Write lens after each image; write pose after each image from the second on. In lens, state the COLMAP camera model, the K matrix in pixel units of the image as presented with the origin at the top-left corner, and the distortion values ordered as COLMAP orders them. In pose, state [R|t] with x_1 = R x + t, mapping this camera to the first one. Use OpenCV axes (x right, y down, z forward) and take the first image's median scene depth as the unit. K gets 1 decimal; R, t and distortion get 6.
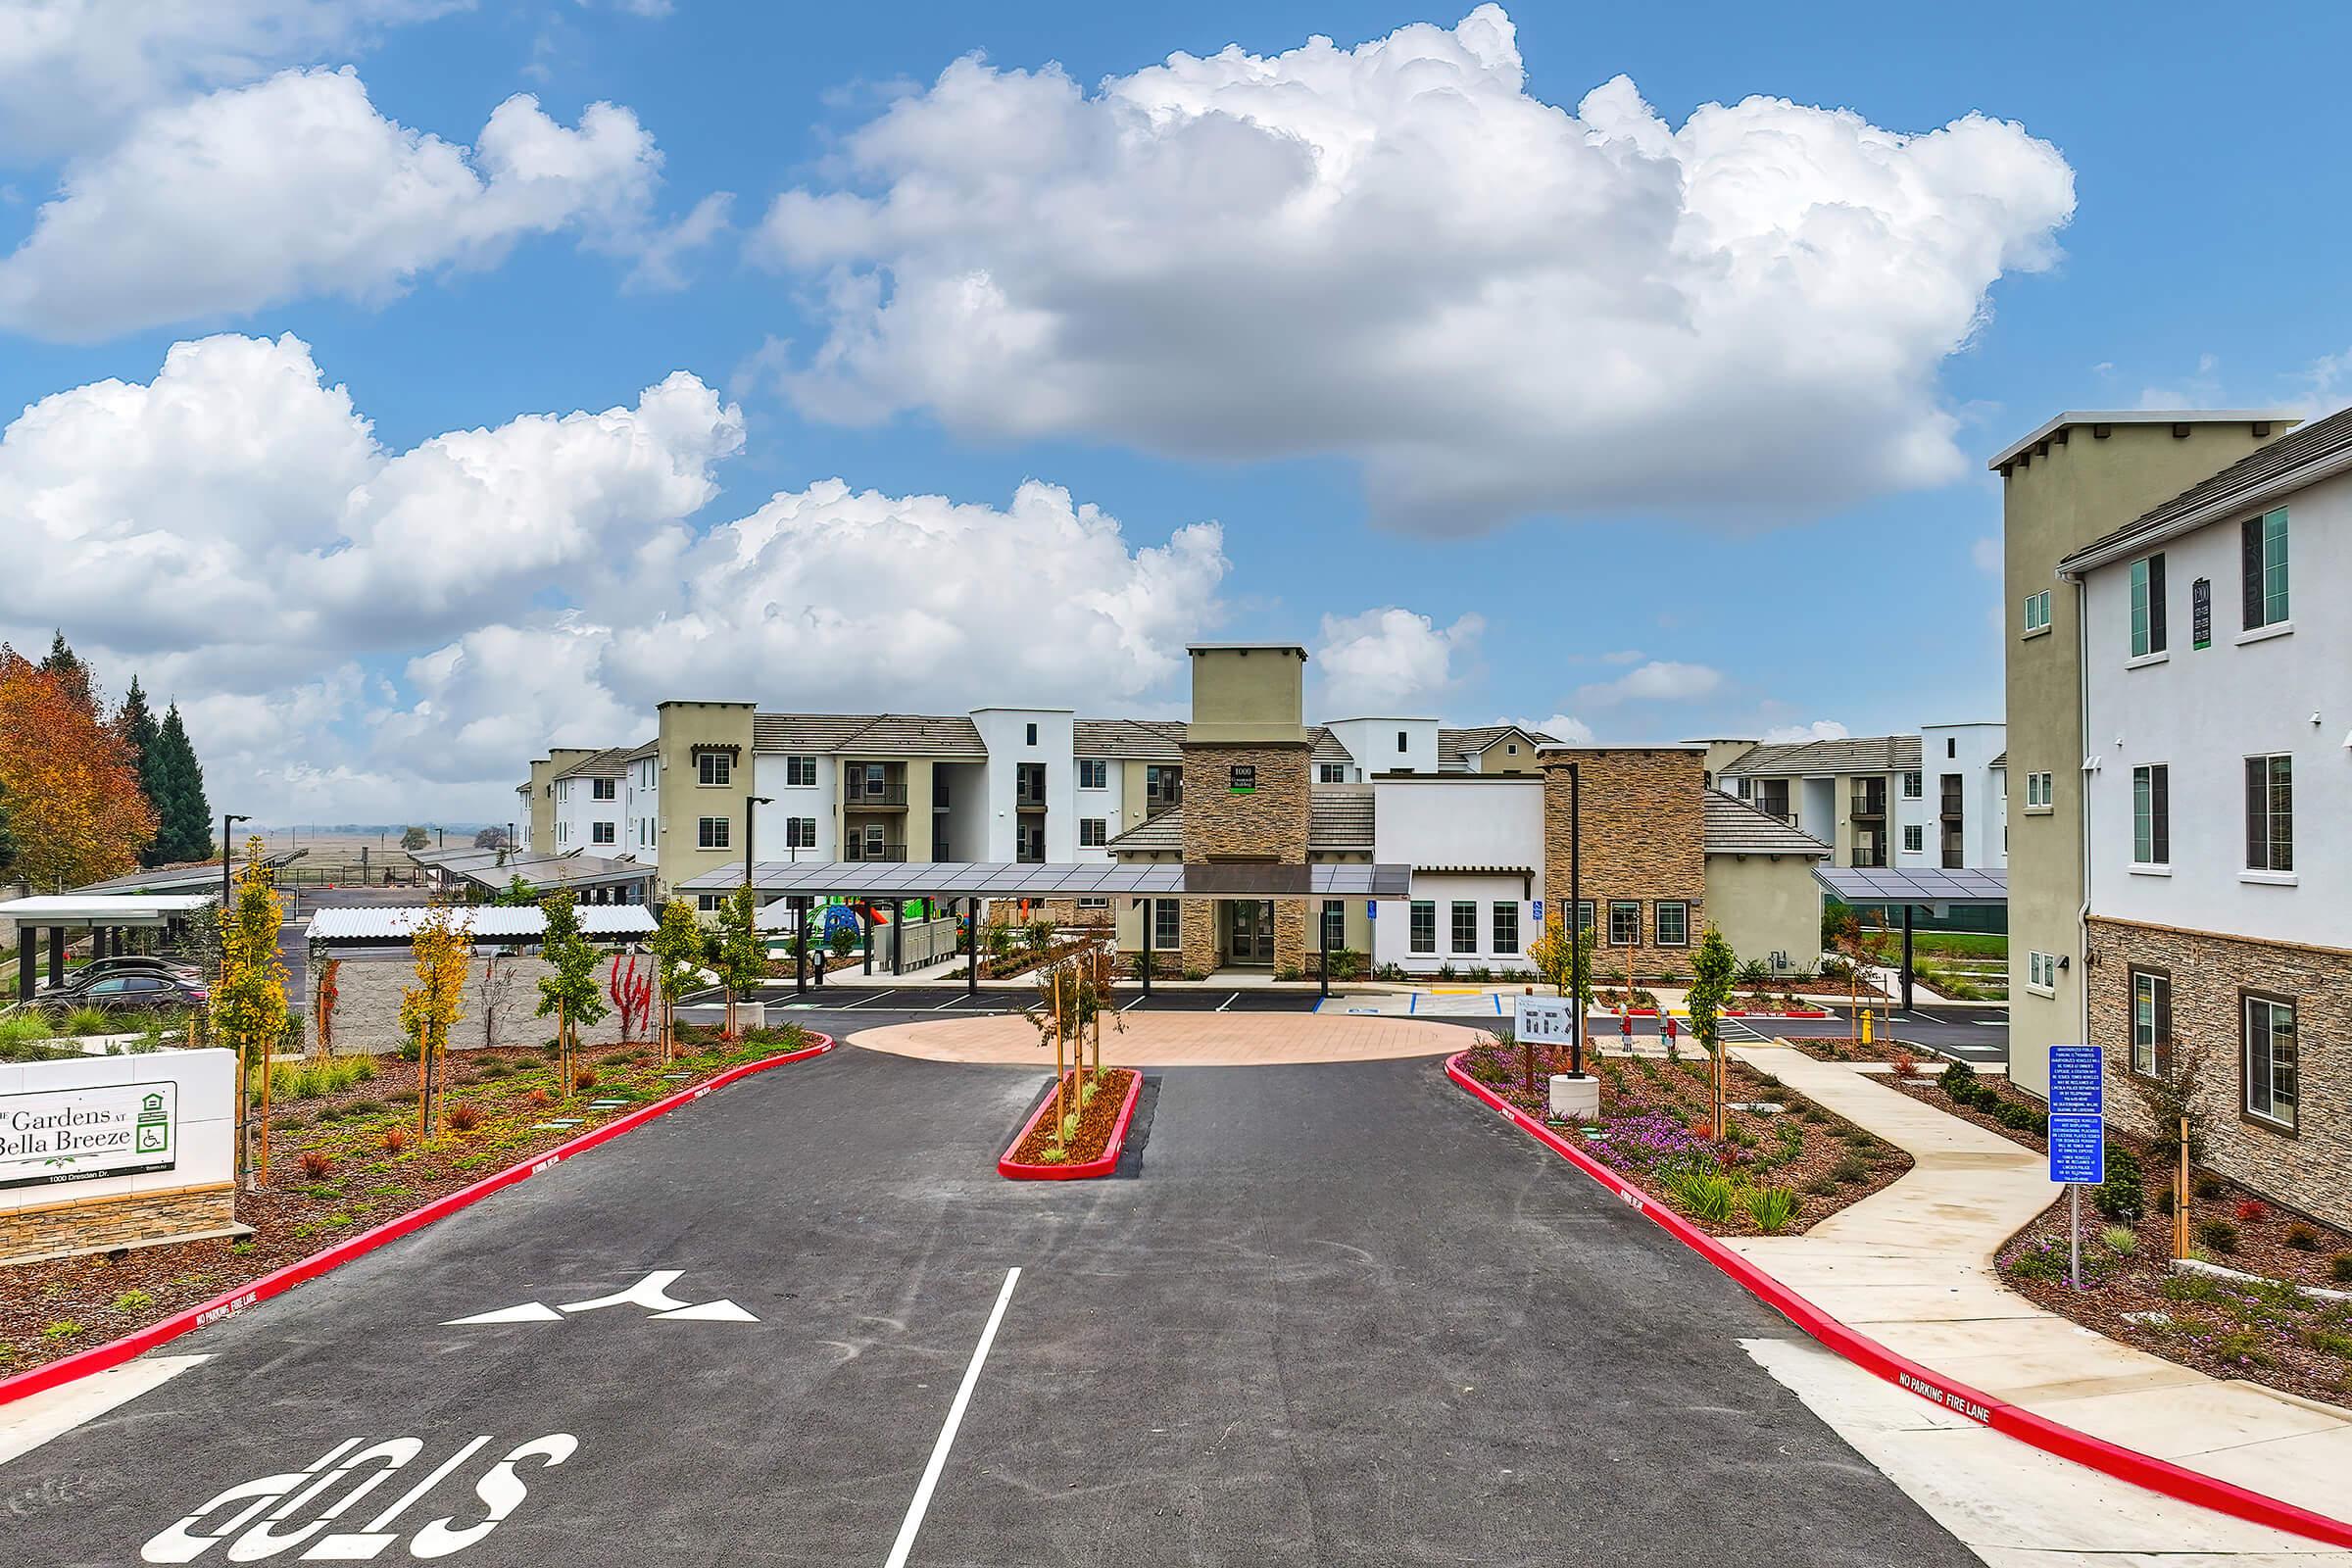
lens RADIAL K [[1981.4, 0, 1191.2], [0, 1981.4, 772.0], [0, 0, 1]] dist [0.016908, -0.025887]
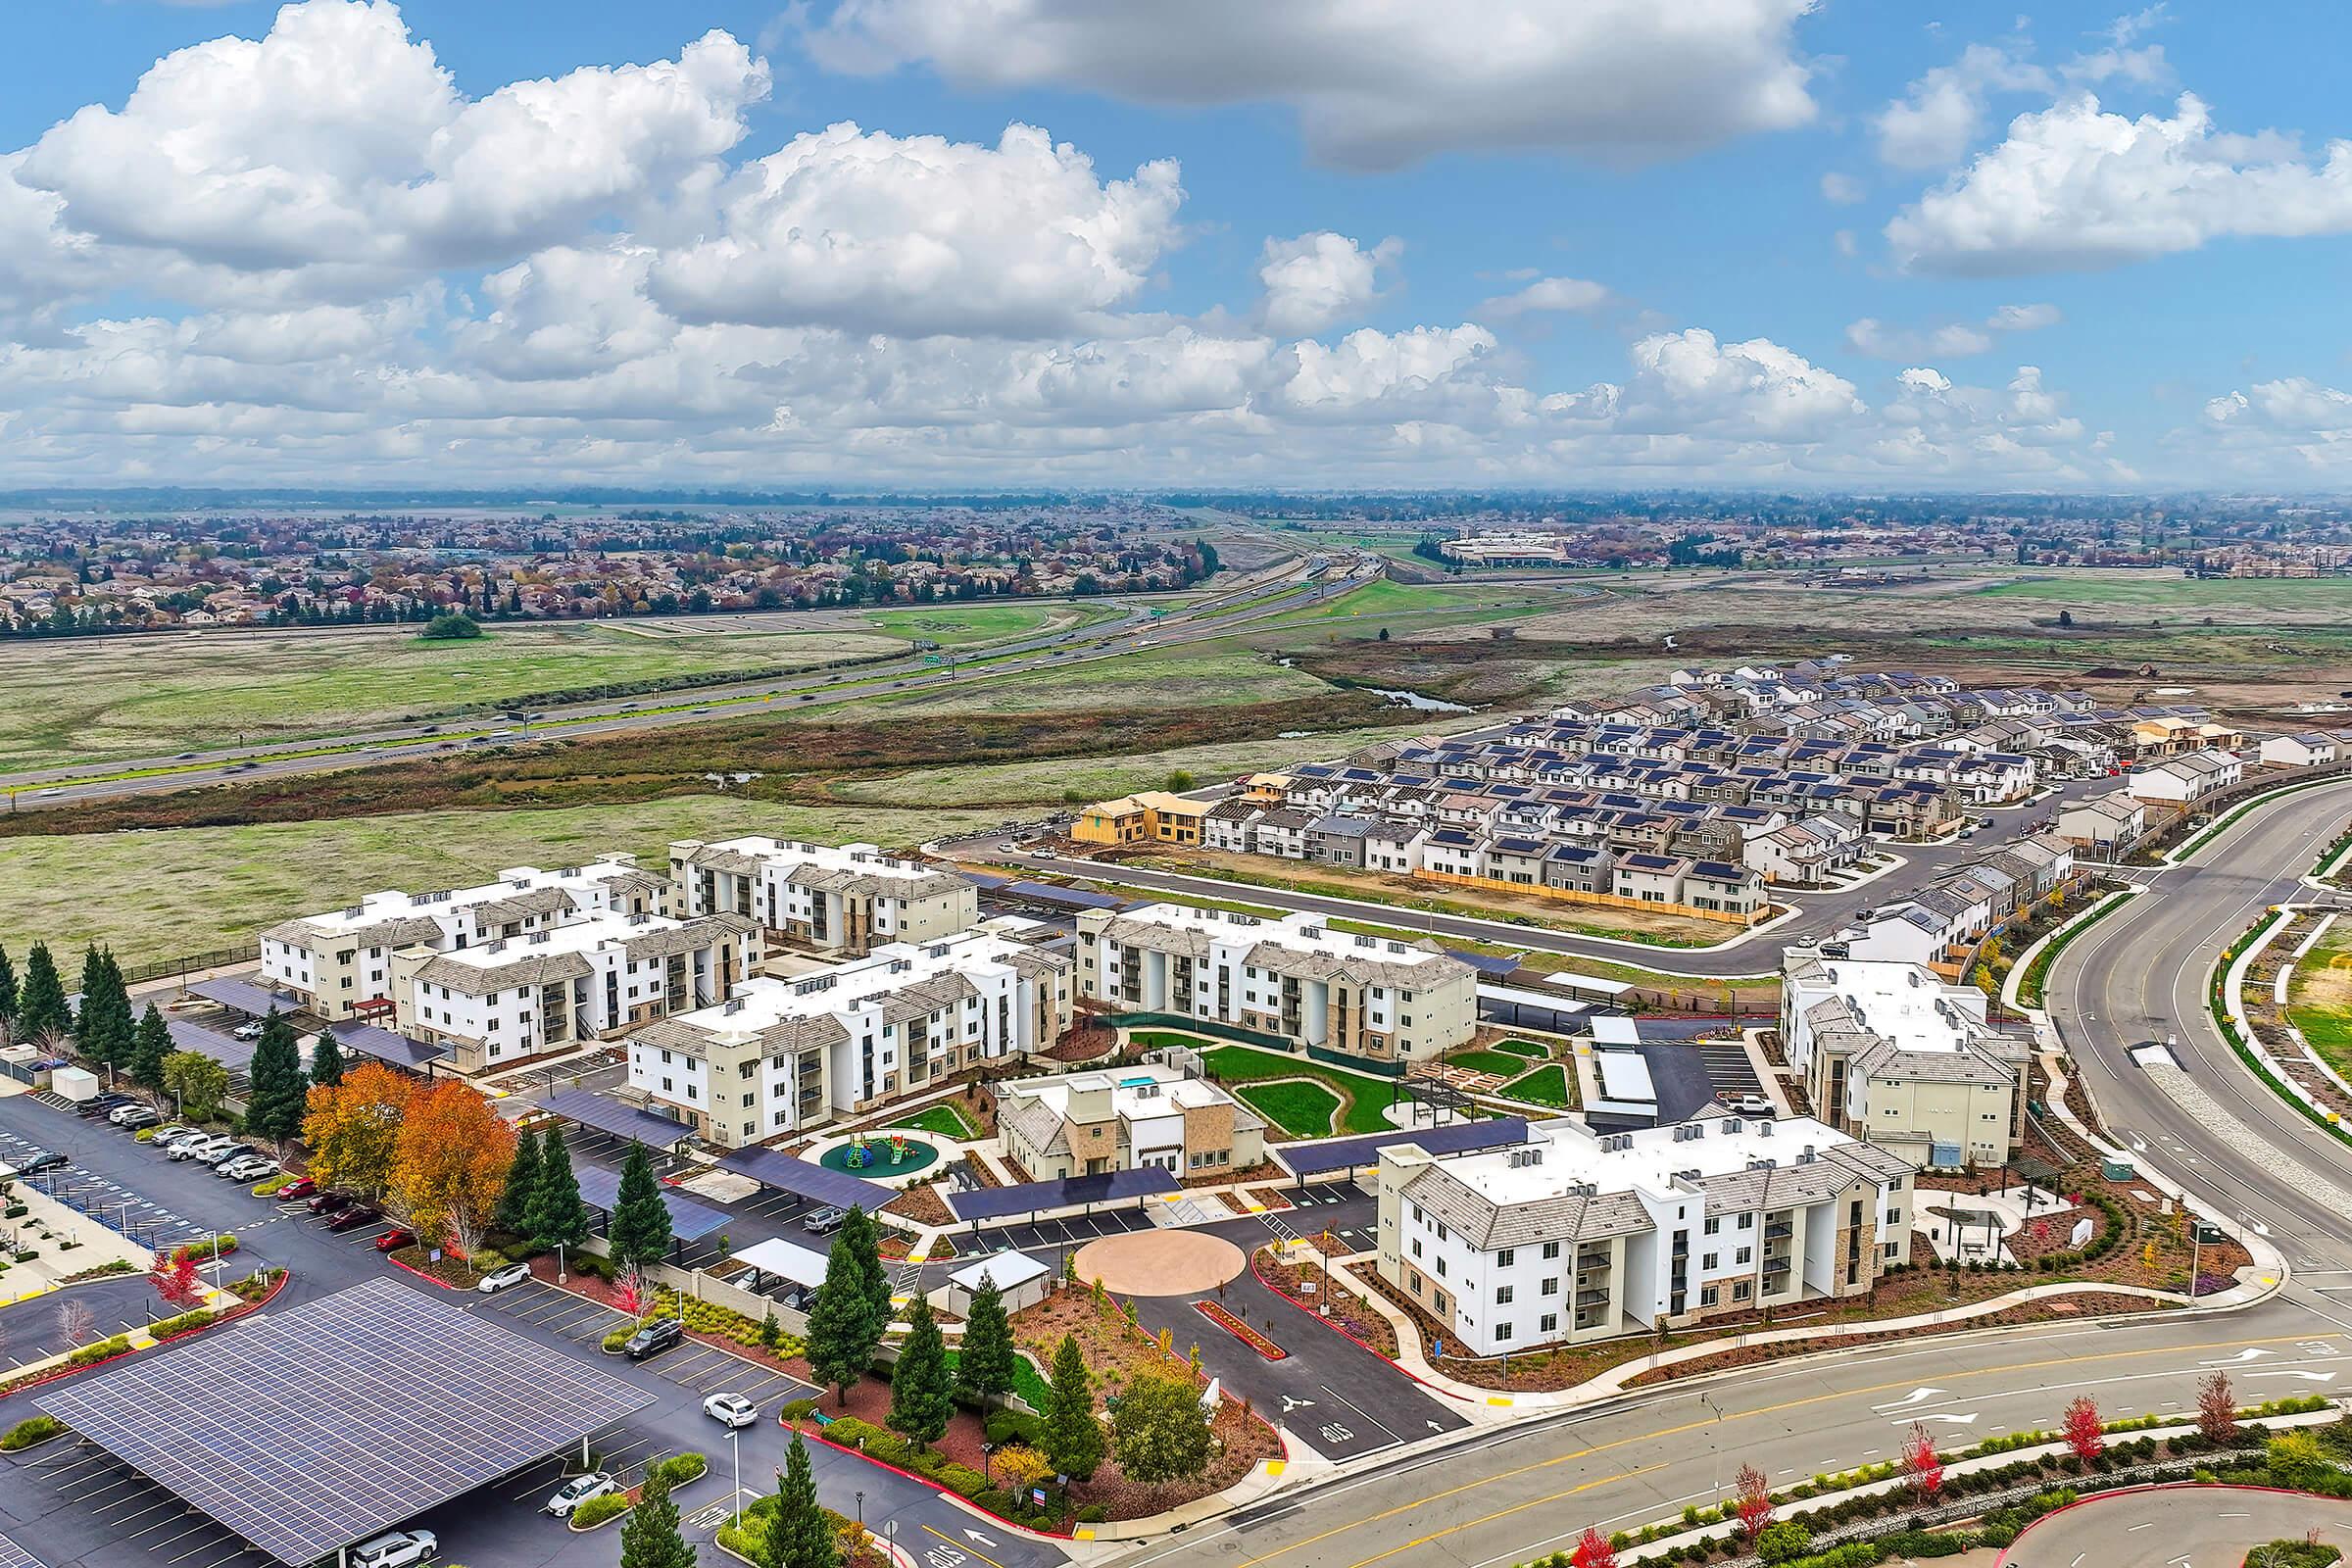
lens RADIAL K [[1981.4, 0, 1184.2], [0, 1981.4, 784.4], [0, 0, 1]] dist [0.016908, -0.025887]
pose [[0.874795, -0.076837, 0.478361, -1.227693], [-0.013835, 0.982980, 0.183192, -1.044797], [-0.484295, -0.166873, 0.858843, -1.509337]]
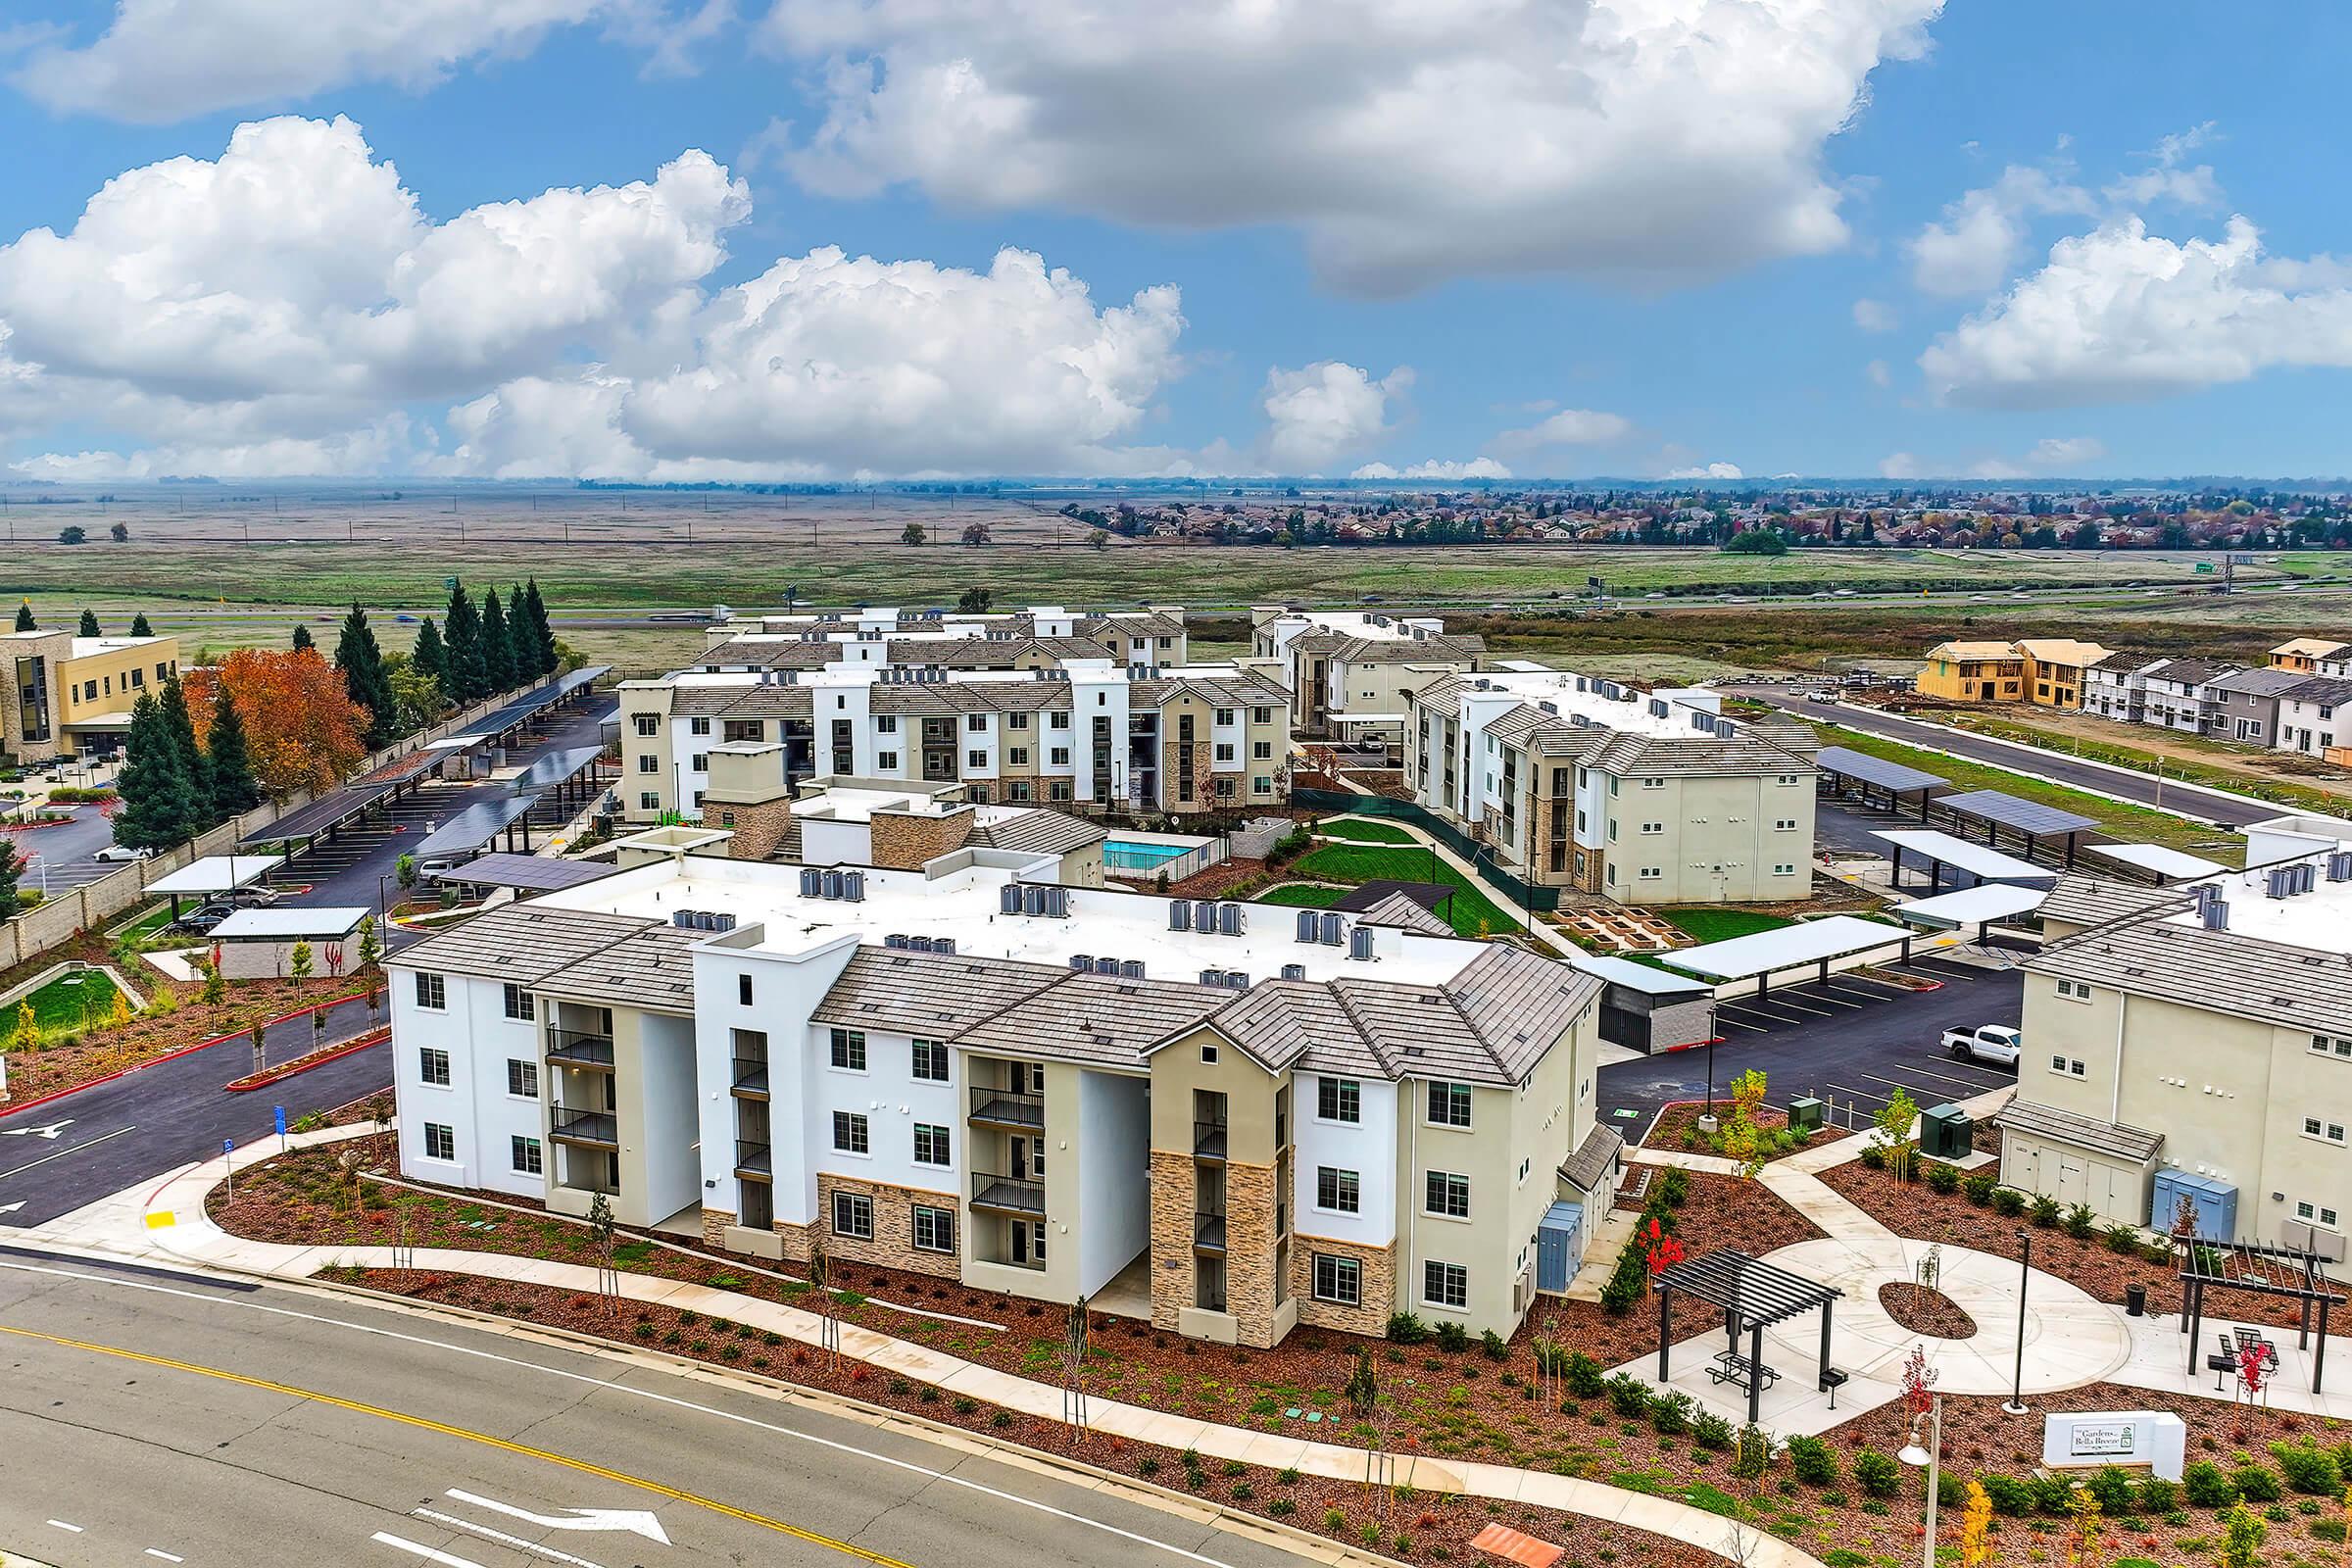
lens RADIAL K [[1981.4, 0, 1189.8], [0, 1981.4, 779.4], [0, 0, 1]] dist [0.016908, -0.025887]
pose [[0.961293, 0.040500, -0.272534, 0.983227], [0.009220, 0.983856, 0.178726, -0.376253], [0.275373, -0.174321, 0.945400, -0.704752]]
